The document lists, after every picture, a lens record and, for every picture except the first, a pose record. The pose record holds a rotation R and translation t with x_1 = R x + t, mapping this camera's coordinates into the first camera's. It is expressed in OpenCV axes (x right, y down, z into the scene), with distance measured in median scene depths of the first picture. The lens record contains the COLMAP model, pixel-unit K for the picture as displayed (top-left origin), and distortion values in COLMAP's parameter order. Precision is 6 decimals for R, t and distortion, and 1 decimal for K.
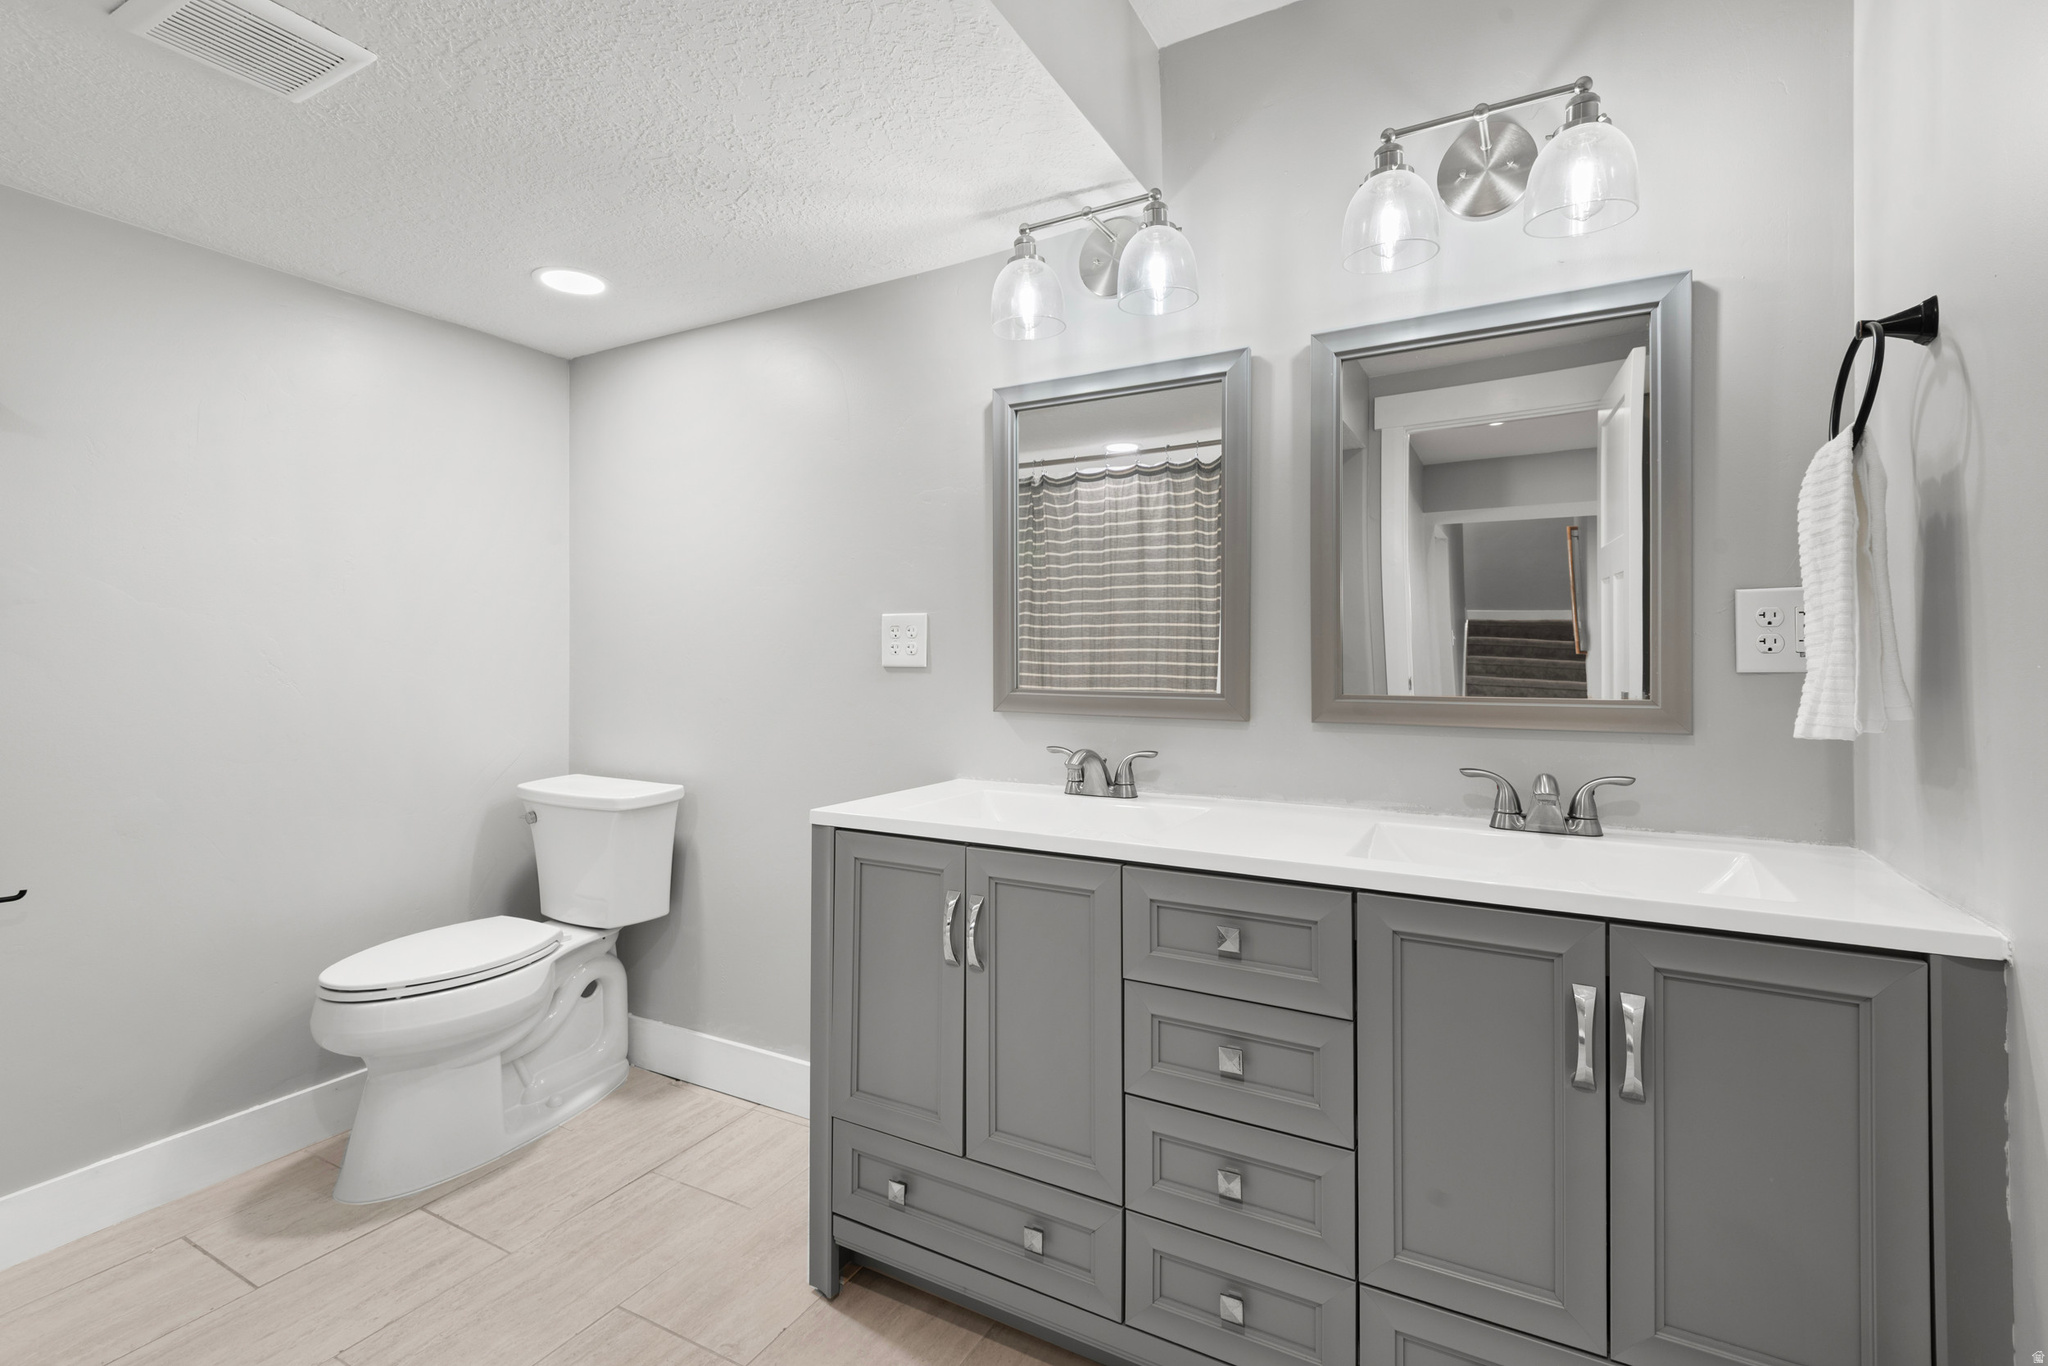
lens RADIAL K [[922.9, 0, 1023.3], [0, 922.9, 670.0], [0, 0, 1]] dist [0.026518, -0.009080]
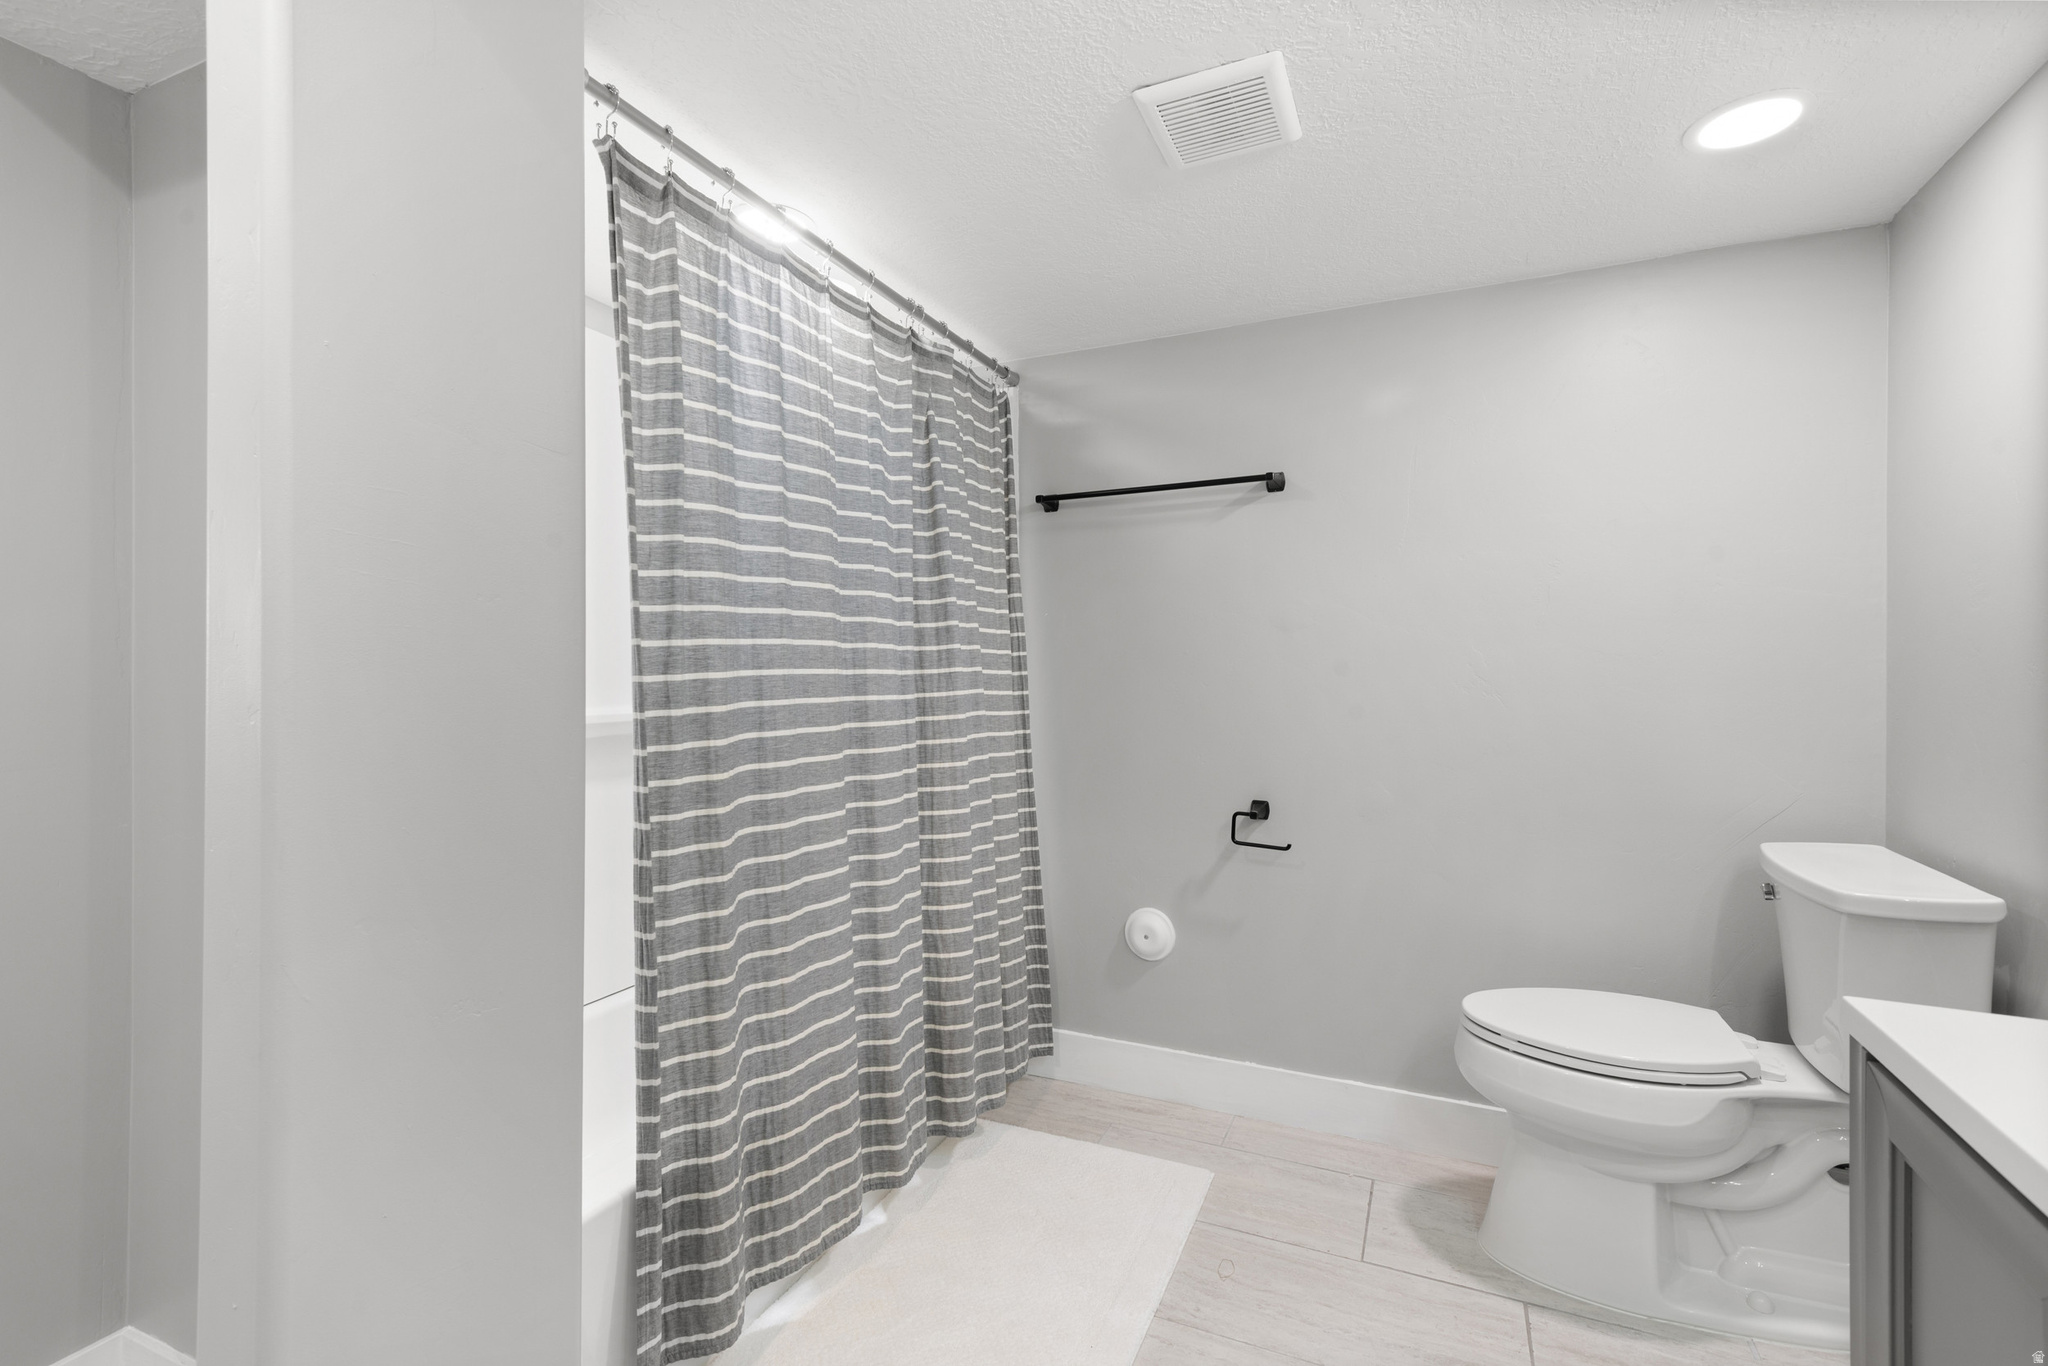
lens RADIAL K [[922.9, 0, 1023.7], [0, 922.9, 673.1], [0, 0, 1]] dist [0.026518, -0.009080]
pose [[0.092803, 0.008163, -0.995651, 0.168772], [-0.012155, 0.999901, 0.007065, -0.010086], [0.995610, 0.011446, 0.092893, 0.437371]]
